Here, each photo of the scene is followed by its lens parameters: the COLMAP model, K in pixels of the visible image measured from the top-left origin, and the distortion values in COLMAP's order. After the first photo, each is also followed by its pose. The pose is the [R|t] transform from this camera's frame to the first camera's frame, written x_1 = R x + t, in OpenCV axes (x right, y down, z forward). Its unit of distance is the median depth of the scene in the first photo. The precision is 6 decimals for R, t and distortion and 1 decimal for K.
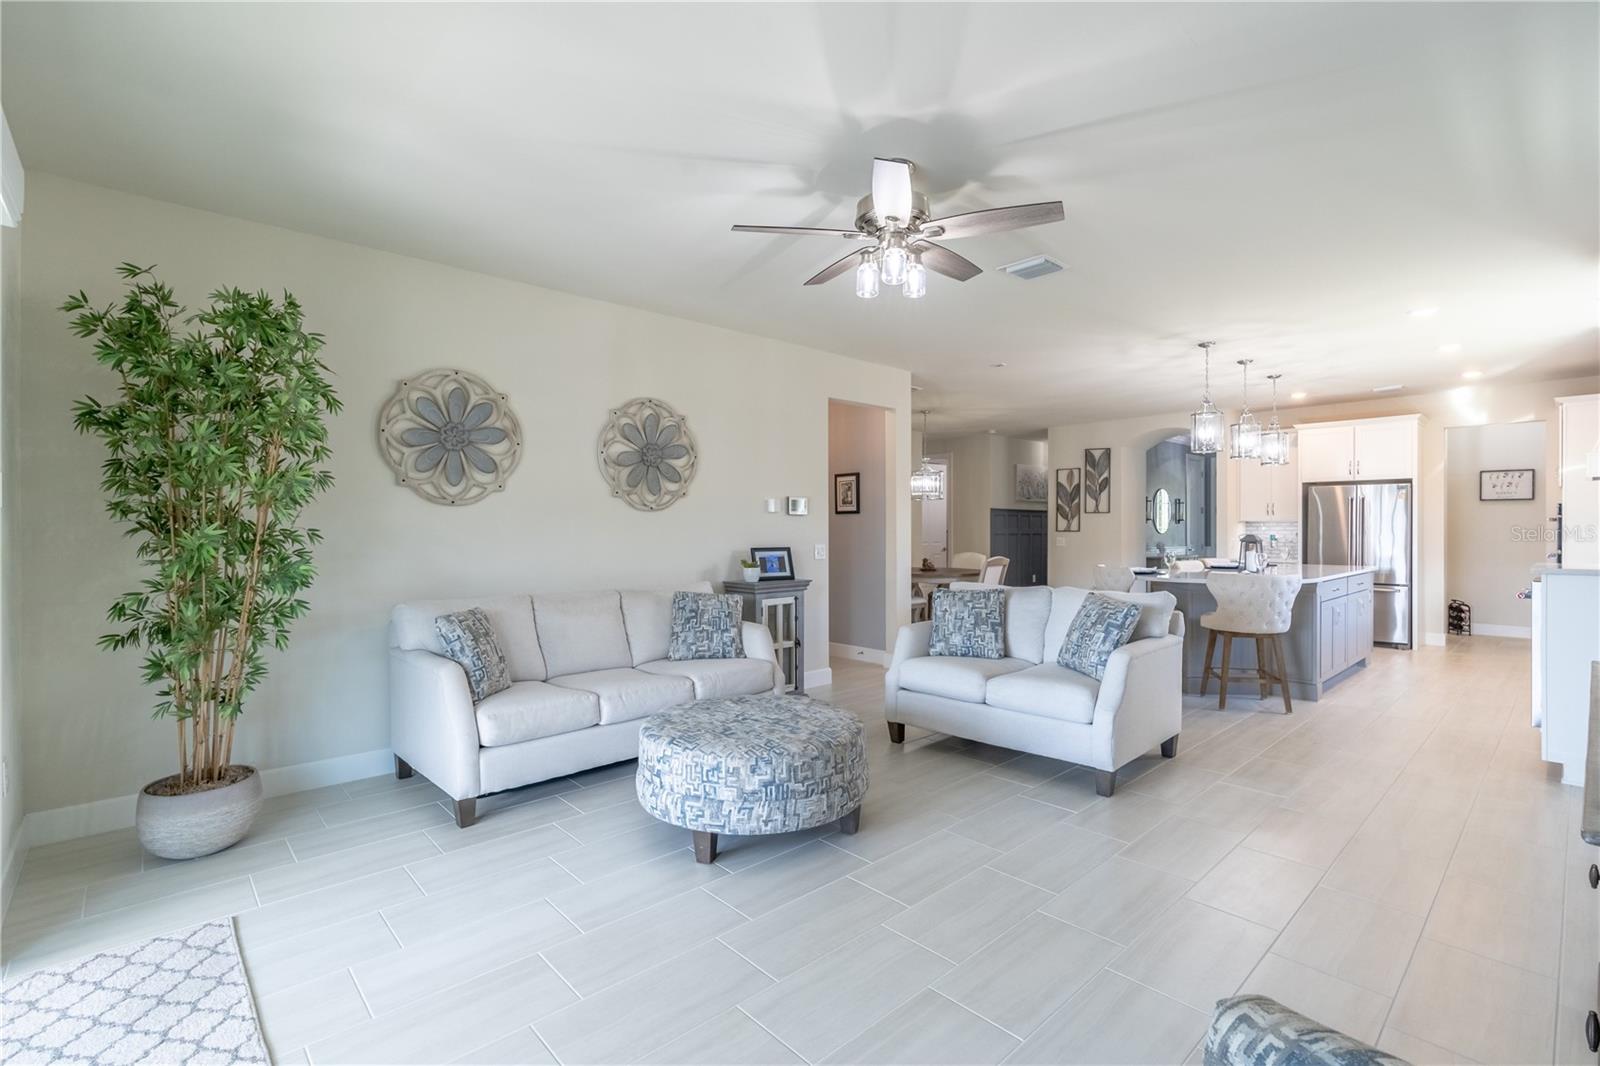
lens RADIAL K [[719.1, 0, 800.0], [0, 719.1, 533.0], [0, 0, 1]] dist [-0.003526, 0.000226]
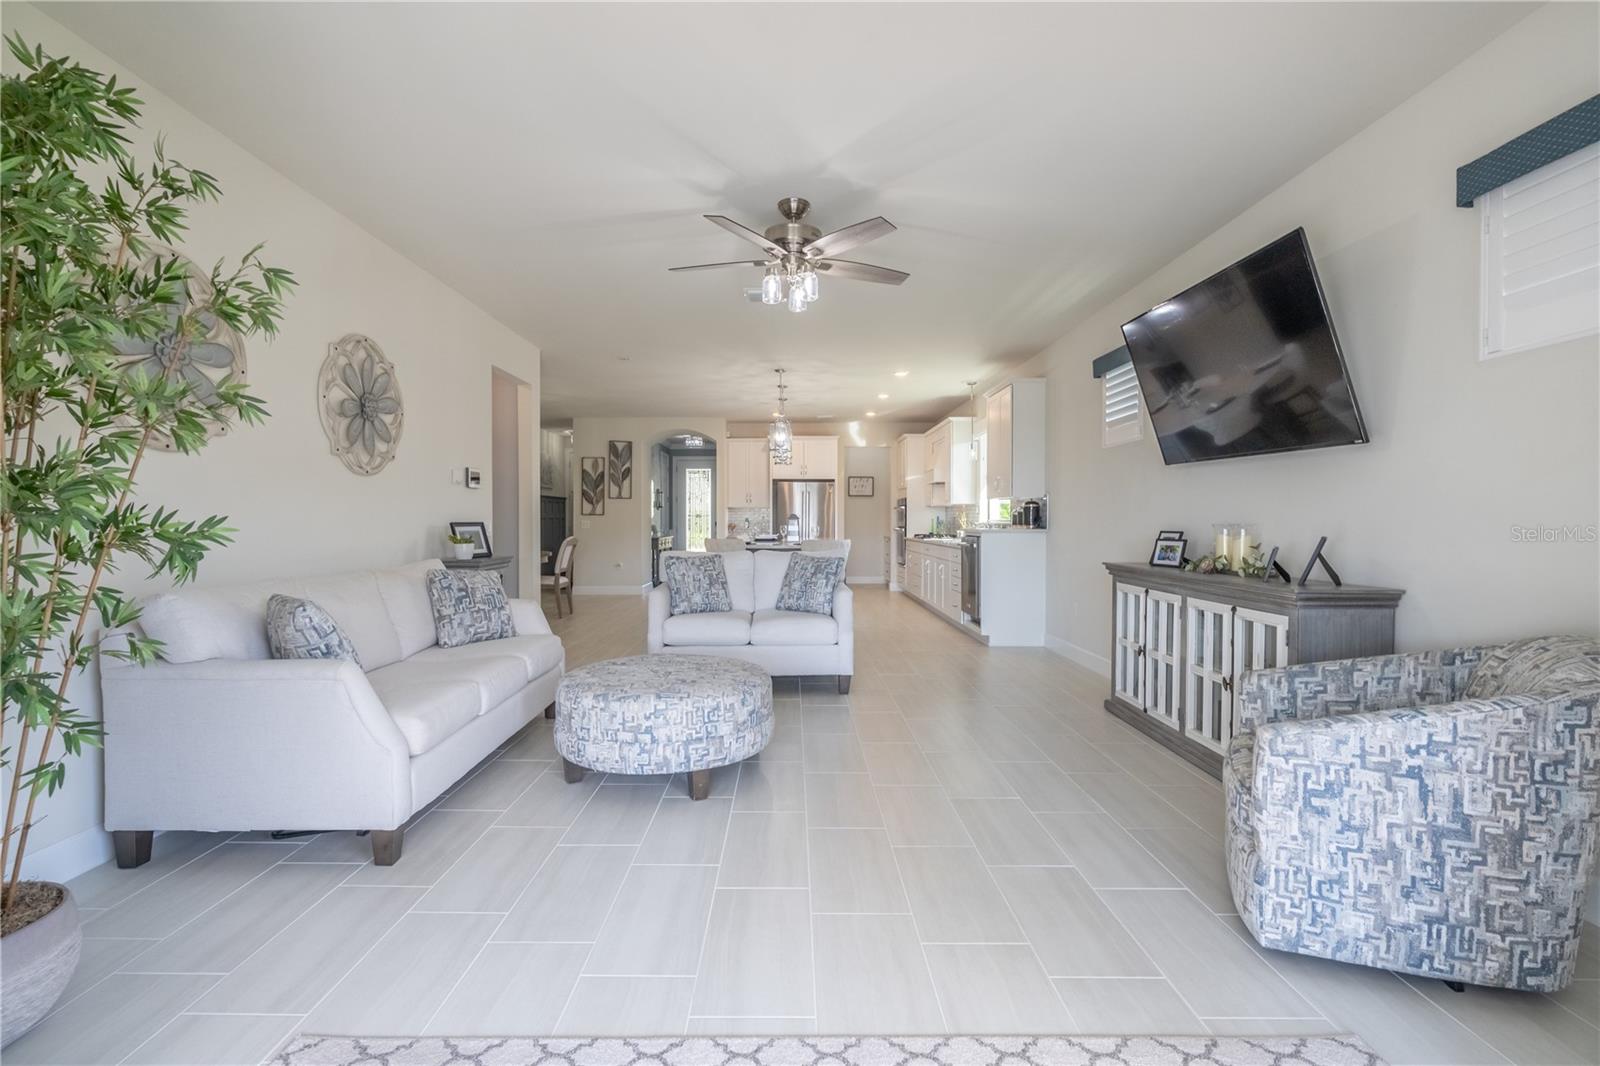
lens RADIAL K [[715.0, 0, 779.4], [0, 715.0, 530.8], [0, 0, 1]] dist [-0.004571, 0.001826]
pose [[0.685271, -0.008656, 0.728237, -0.437907], [0.002353, 0.999950, 0.009672, 0.023608], [-0.728284, -0.004914, 0.685258, 0.094279]]
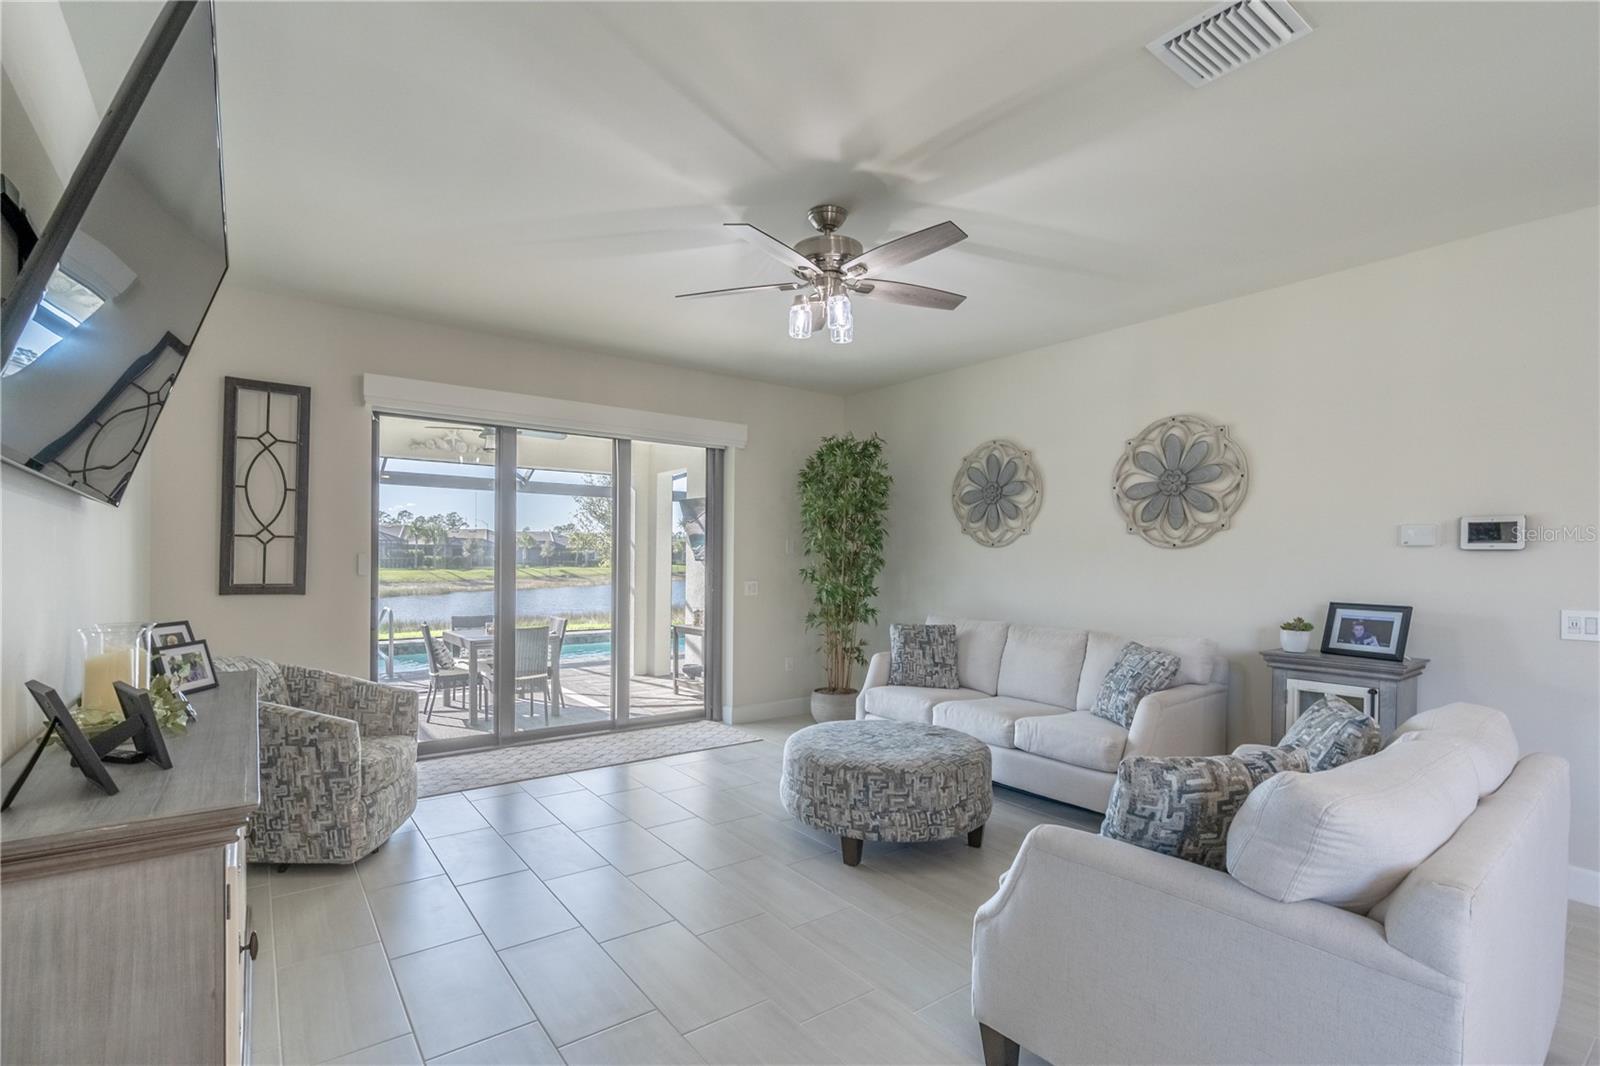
lens RADIAL K [[731.9, 0, 767.4], [0, 731.9, 564.4], [0, 0, 1]] dist [-0.001829, 0.000027]
pose [[-0.121478, 0.010406, -0.992540, 0.647613], [-0.015682, 0.999800, 0.012401, -0.013312], [0.992470, 0.017071, -0.121290, 0.579264]]
